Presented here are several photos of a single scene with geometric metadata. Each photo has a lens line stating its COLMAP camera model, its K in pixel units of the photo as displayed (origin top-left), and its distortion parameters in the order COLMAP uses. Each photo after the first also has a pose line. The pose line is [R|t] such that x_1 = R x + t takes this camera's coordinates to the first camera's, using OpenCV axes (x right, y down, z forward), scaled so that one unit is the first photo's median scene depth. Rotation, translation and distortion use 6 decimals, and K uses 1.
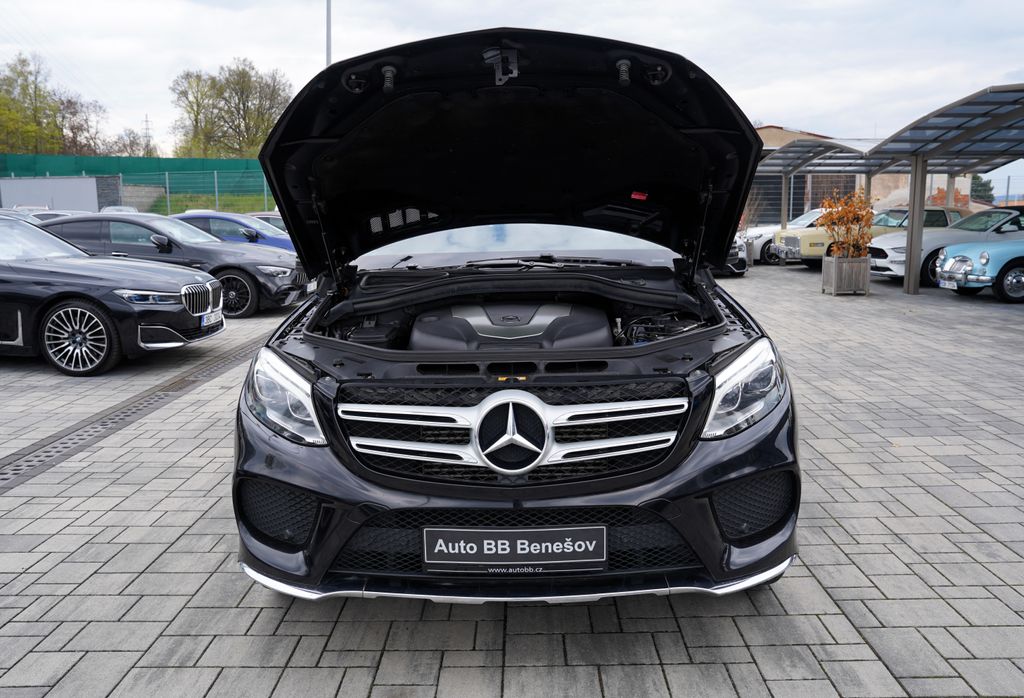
lens RADIAL K [[807.3, 0, 512.0], [0, 807.3, 349.0], [0, 0, 1]] dist [-0.090134, 0.113208]
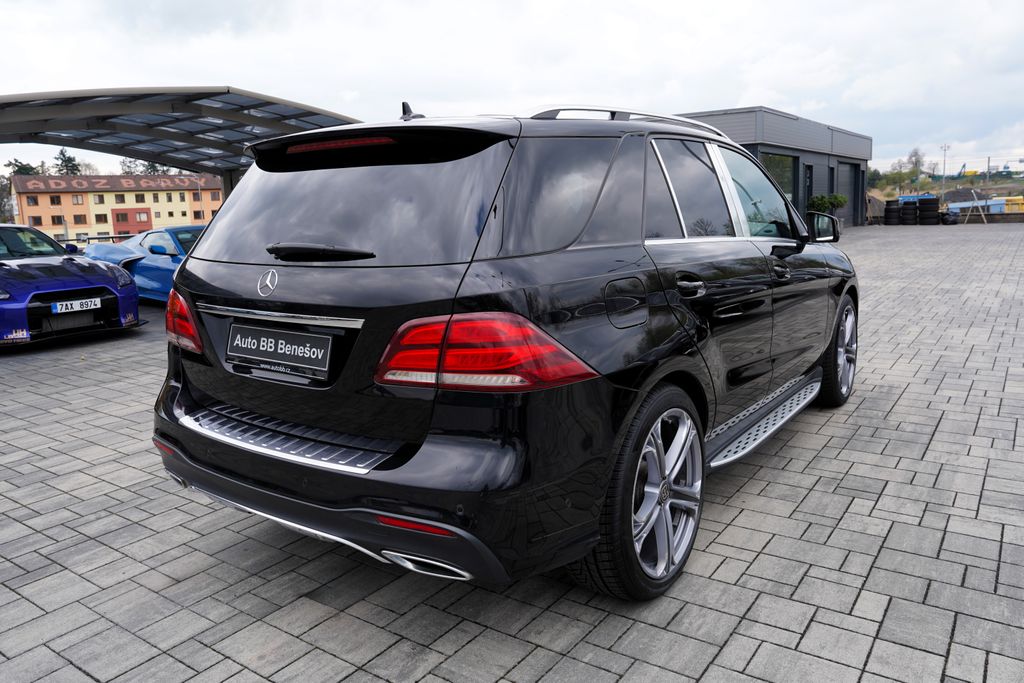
lens RADIAL K [[754.9, 0, 518.1], [0, 754.9, 341.6], [0, 0, 1]] dist [-0.075217, 0.084307]
pose [[-0.826412, -0.060504, 0.559806, -0.631323], [0.138664, 0.941722, 0.306483, -0.443470], [-0.545725, 0.330906, -0.769860, 2.696515]]
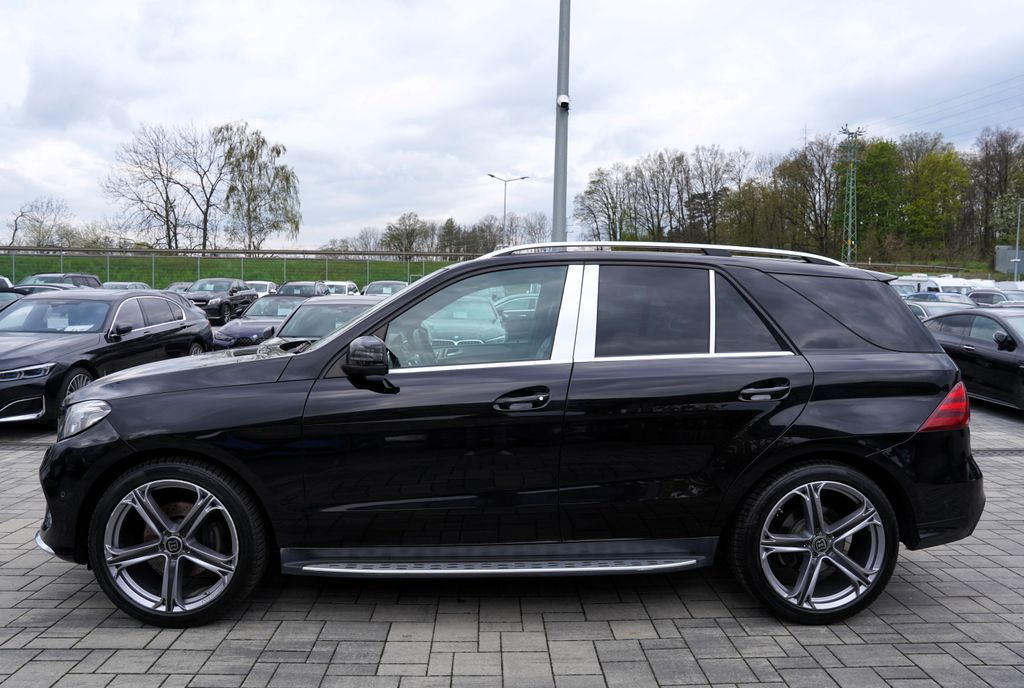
lens RADIAL K [[733.4, 0, 519.8], [0, 733.4, 341.1], [0, 0, 1]] dist [-0.096772, 0.076437]
pose [[0.061401, 0.069880, -0.995664, 1.369683], [-0.185456, 0.980974, 0.057412, -0.274524], [0.980732, 0.181127, 0.073192, 1.387695]]
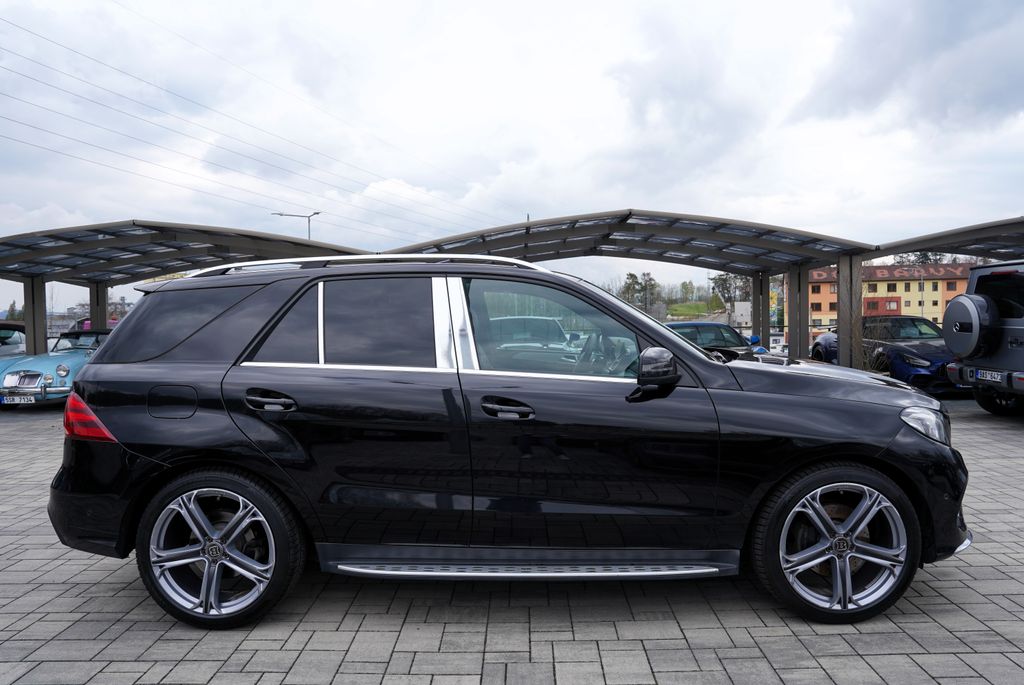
lens RADIAL K [[743.7, 0, 512.0], [0, 743.7, 342.5], [0, 0, 1]] dist [-0.116416, 0.103615]
pose [[0.000530, -0.027708, 0.999616, -1.400016], [0.184599, 0.982439, 0.027133, -0.244496], [-0.982814, 0.184514, 0.005636, 1.466188]]
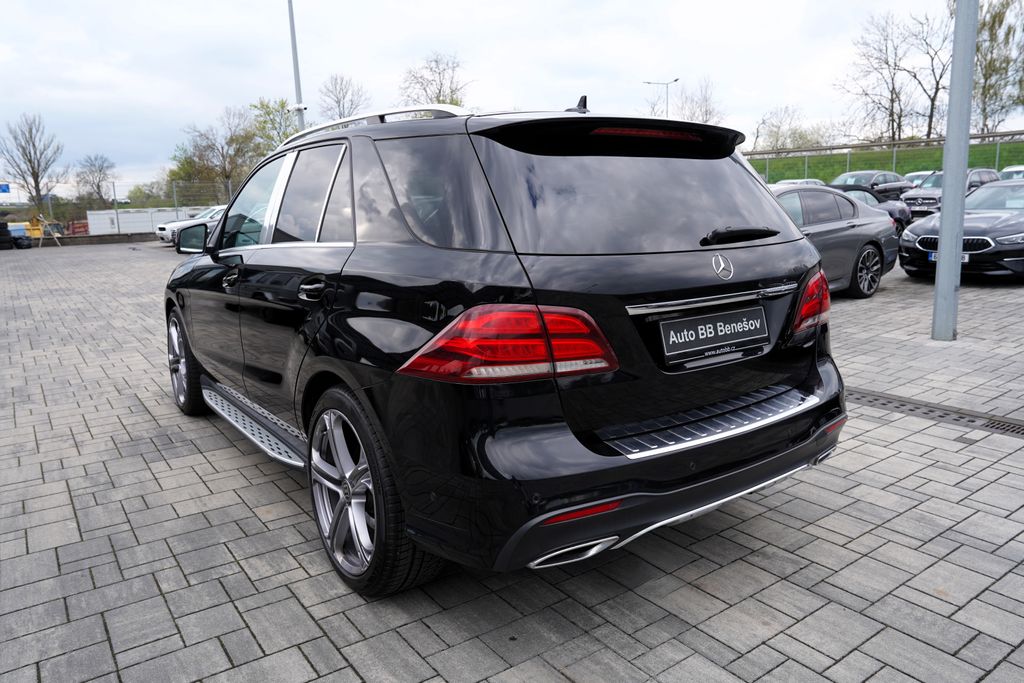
lens RADIAL K [[724.9, 0, 512.0], [0, 724.9, 341.5], [0, 0, 1]] dist [-0.090756, 0.083462]
pose [[-0.803146, 0.148769, -0.576910, 0.645240], [-0.064157, 0.941096, 0.331998, -0.460554], [0.592318, 0.303655, -0.746293, 2.674857]]
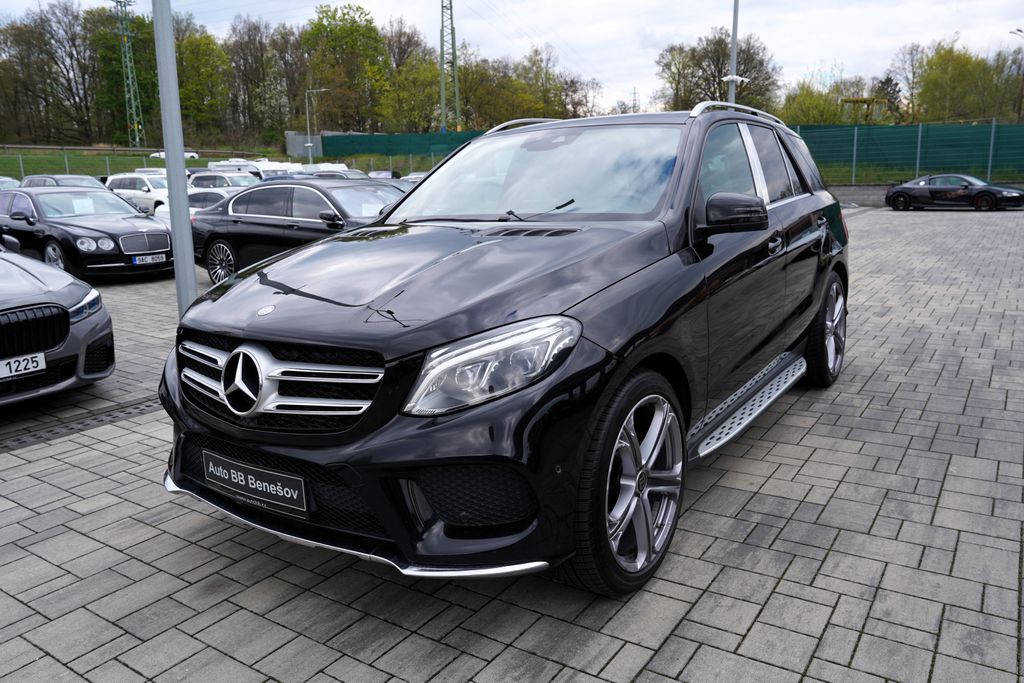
lens RADIAL K [[754.9, 0, 518.1], [0, 754.9, 341.6], [0, 0, 1]] dist [-0.075217, 0.084307]
pose [[0.835794, 0.097548, -0.540309, 0.642885], [-0.068862, 0.994944, 0.073107, -0.037256], [0.544708, -0.023896, 0.838285, 0.246504]]
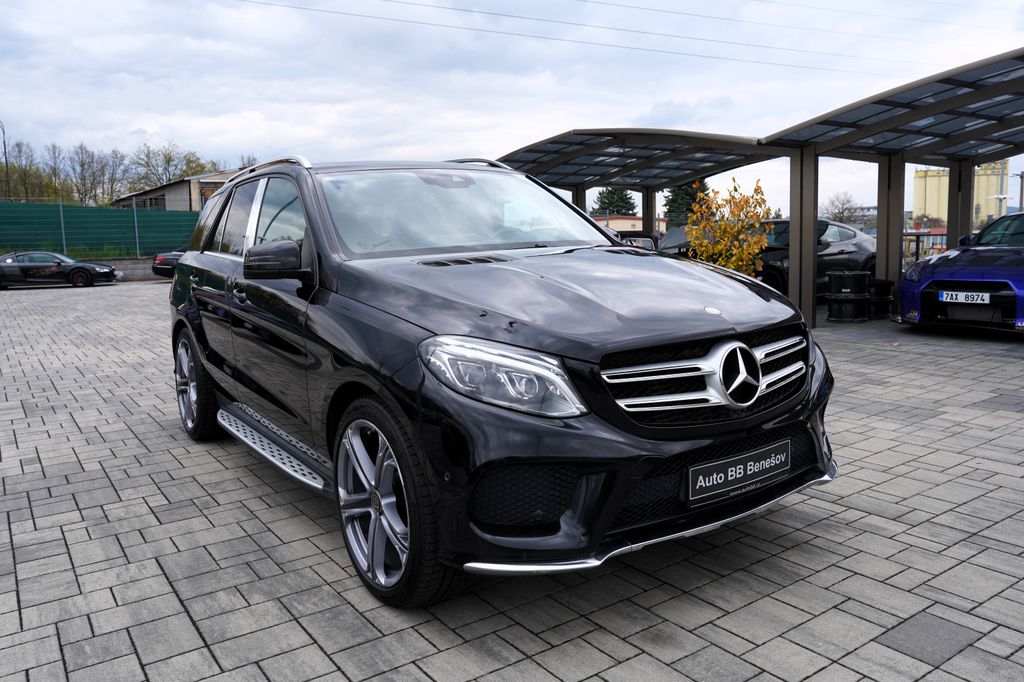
lens RADIAL K [[779.5, 0, 503.8], [0, 779.5, 337.1], [0, 0, 1]] dist [-0.072866, 0.086732]
pose [[0.817607, -0.087770, 0.569047, -0.684727], [0.116653, 0.993068, -0.014436, 0.019755], [-0.563835, 0.078184, 0.822178, 0.181746]]
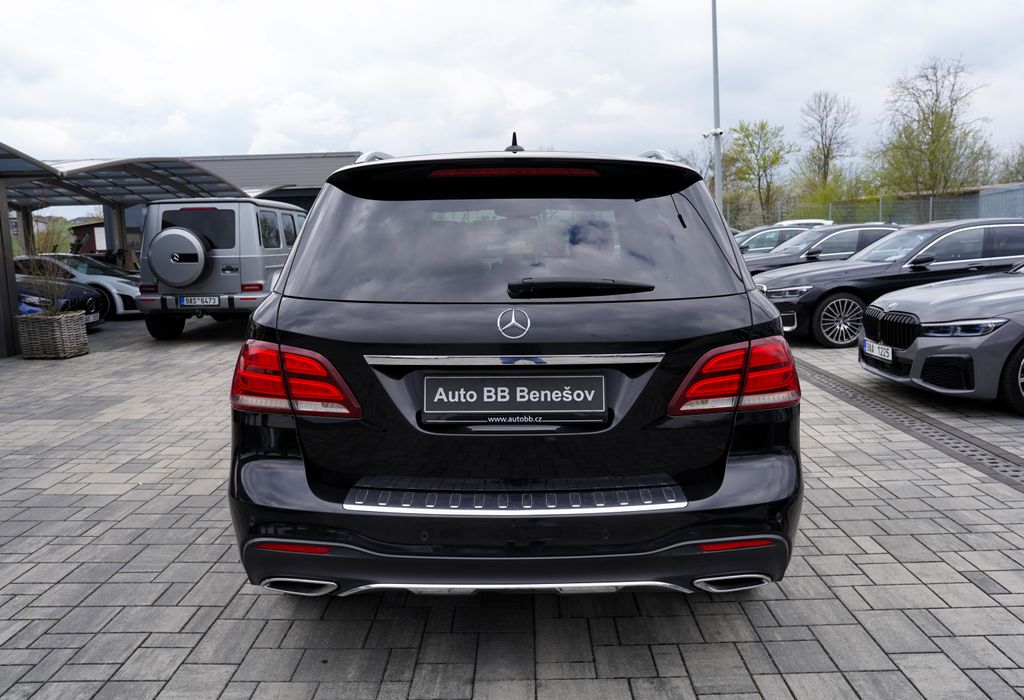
lens RADIAL K [[761.7, 0, 528.6], [0, 761.7, 349.4], [0, 0, 1]] dist [-0.107701, 0.109845]
pose [[-0.999269, 0.032555, -0.020035, 0.023239], [0.024576, 0.948569, 0.315617, -0.496086], [0.029280, 0.314893, -0.948675, 2.890681]]
